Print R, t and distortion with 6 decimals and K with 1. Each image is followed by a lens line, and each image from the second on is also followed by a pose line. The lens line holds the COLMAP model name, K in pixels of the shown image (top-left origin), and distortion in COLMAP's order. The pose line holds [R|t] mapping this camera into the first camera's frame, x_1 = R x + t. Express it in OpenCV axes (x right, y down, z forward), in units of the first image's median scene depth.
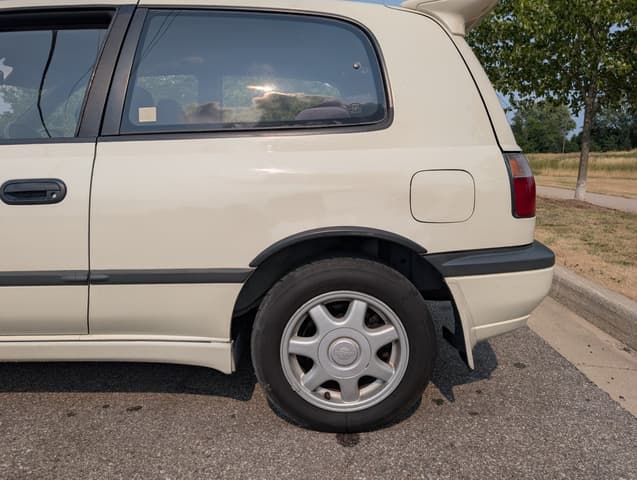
lens RADIAL K [[465.7, 0, 313.3], [0, 465.7, 240.3], [0, 0, 1]] dist [-0.000399, 0.004278]
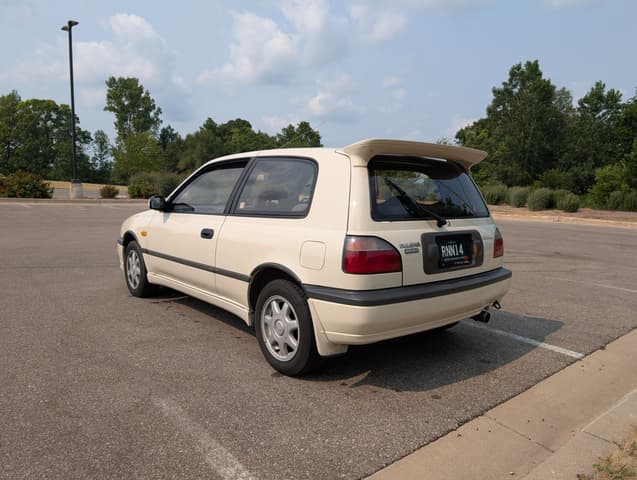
lens RADIAL K [[465.7, 0, 317.3], [0, 465.7, 242.7], [0, 0, 1]] dist [-0.000399, 0.004278]
pose [[0.649134, 0.100495, -0.754006, 1.588868], [-0.167177, 0.985847, -0.012530, -0.114464], [0.742076, 0.134187, 0.656748, -0.215725]]
